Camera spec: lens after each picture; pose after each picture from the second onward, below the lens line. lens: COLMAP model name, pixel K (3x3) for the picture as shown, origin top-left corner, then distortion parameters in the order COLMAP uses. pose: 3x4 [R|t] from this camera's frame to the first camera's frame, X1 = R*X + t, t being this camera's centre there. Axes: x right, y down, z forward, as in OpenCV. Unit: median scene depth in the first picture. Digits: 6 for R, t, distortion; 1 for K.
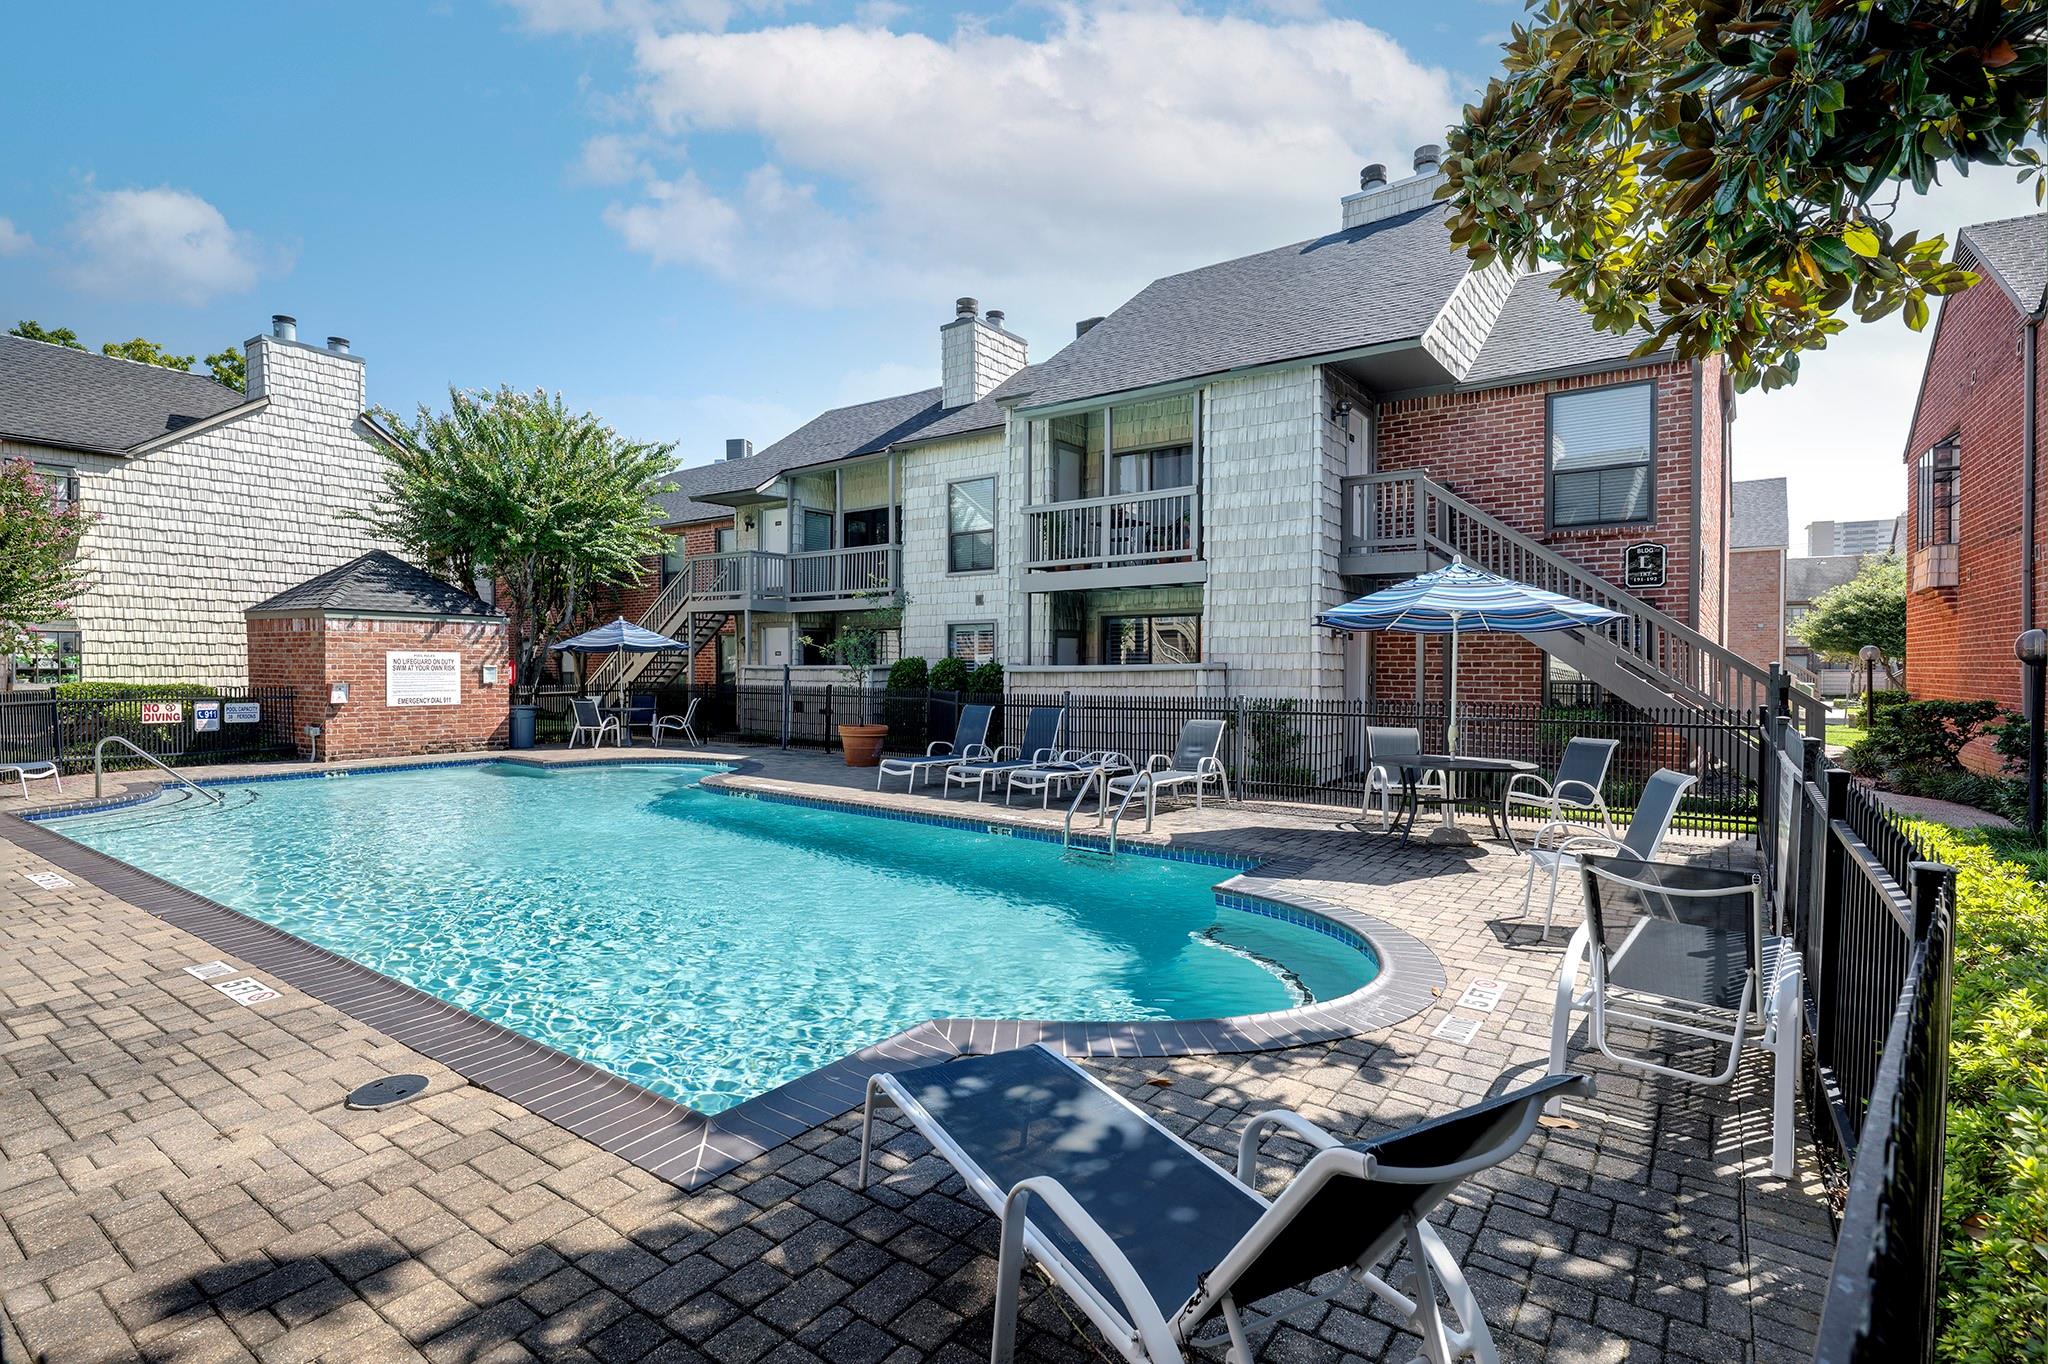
lens RADIAL K [[923.8, 0, 1024.0], [0, 923.8, 682.0], [0, 0, 1]] dist [0.009438, -0.000447]
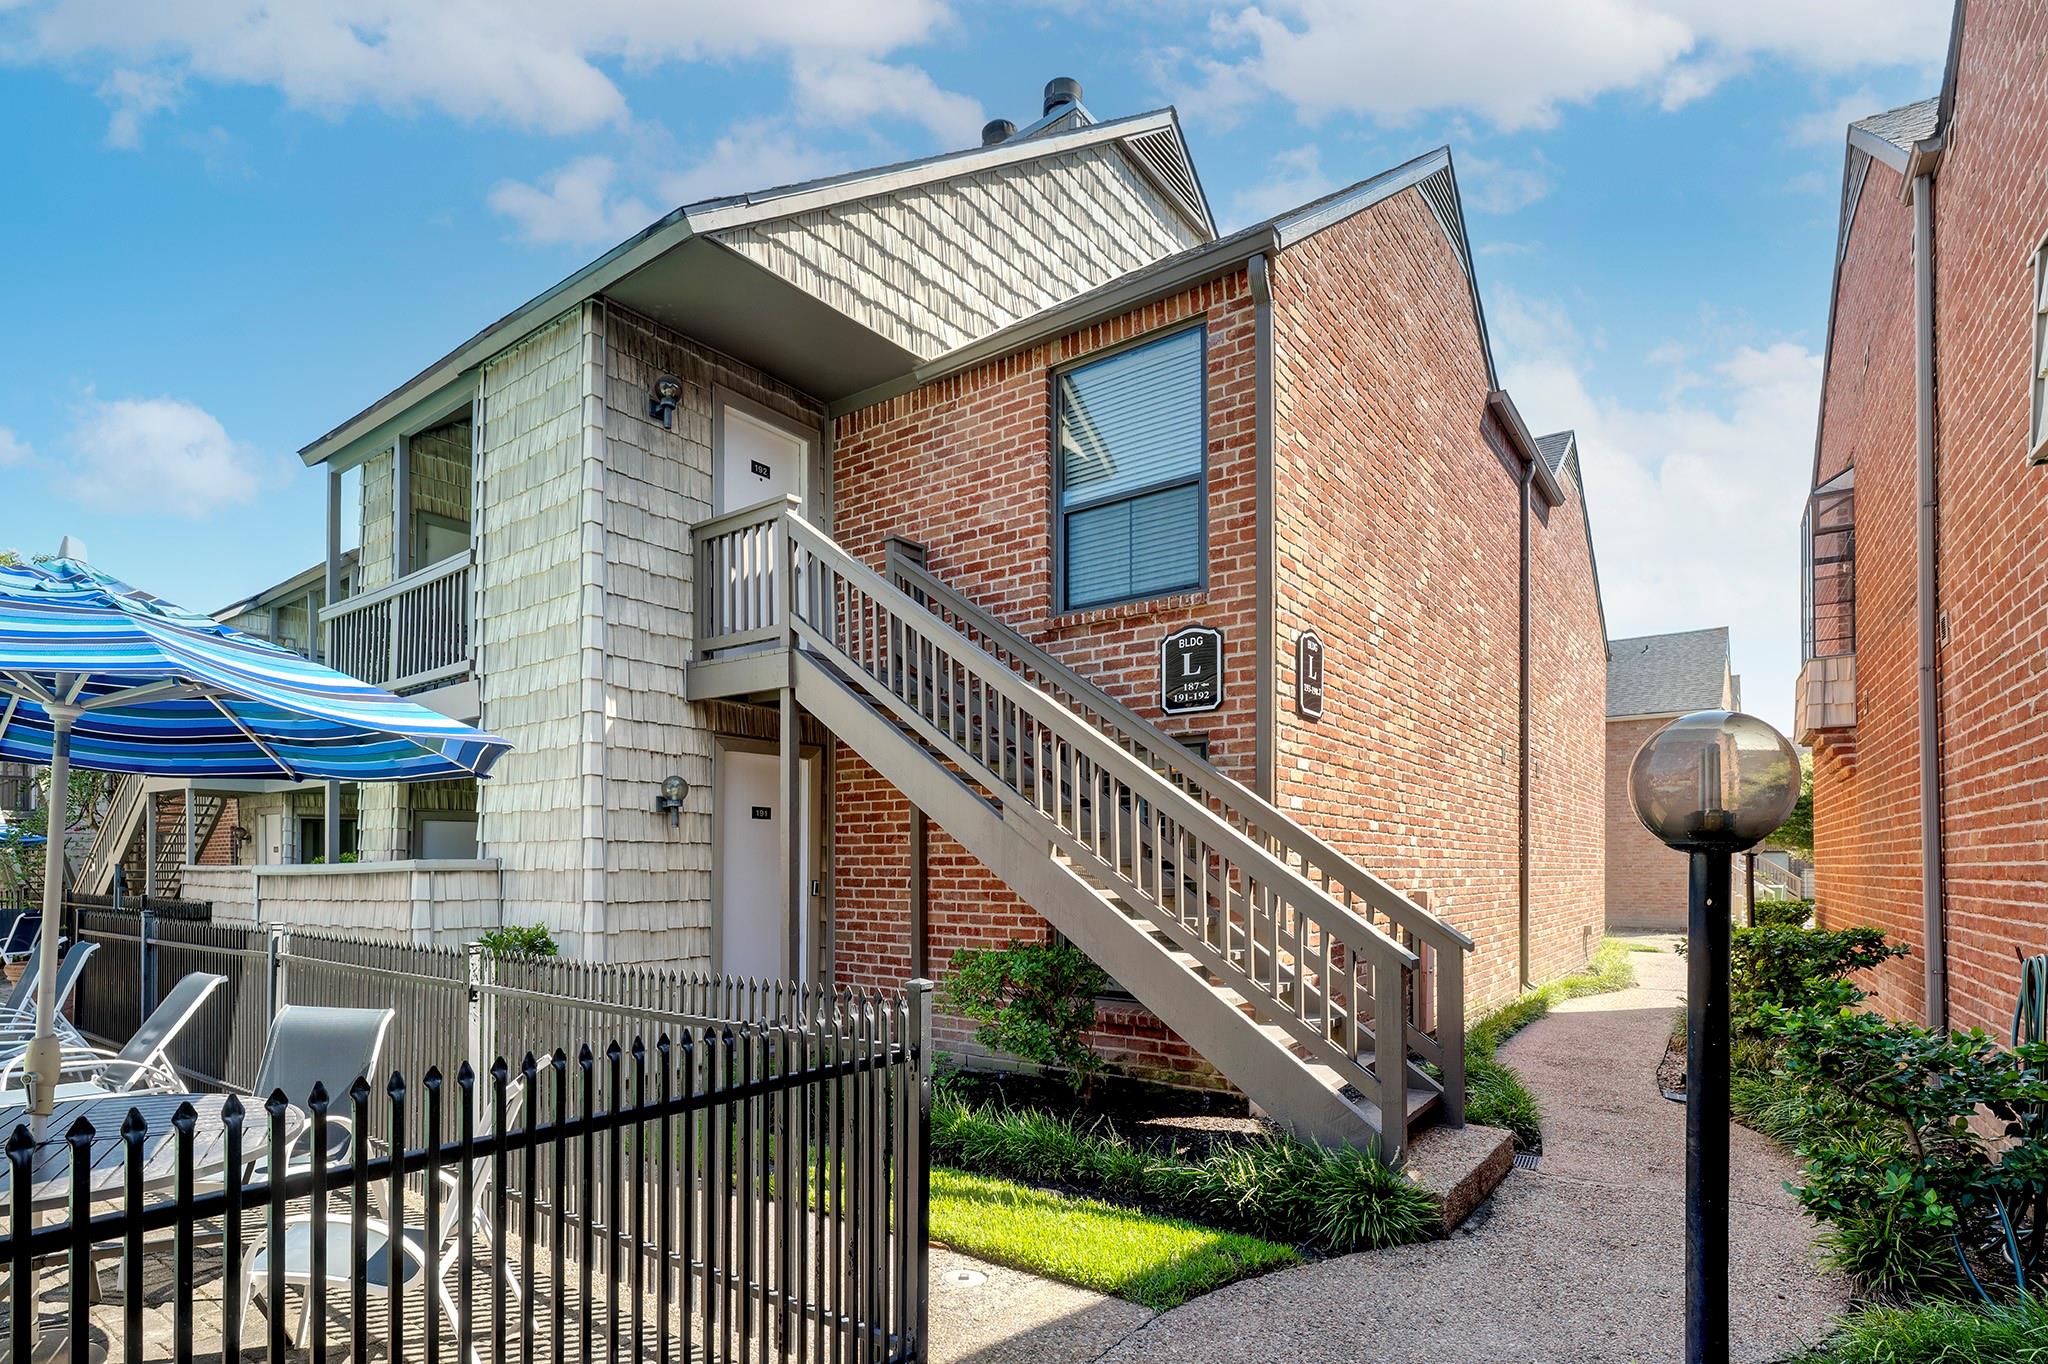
lens RADIAL K [[935.0, 0, 1018.7], [0, 935.0, 867.4], [0, 0, 1]] dist [0.003895, 0.000753]
pose [[0.999466, -0.001217, -0.032643, 0.567145], [0.000496, 0.999756, -0.022089, -0.003259], [0.032662, 0.022061, 0.999223, 0.456009]]
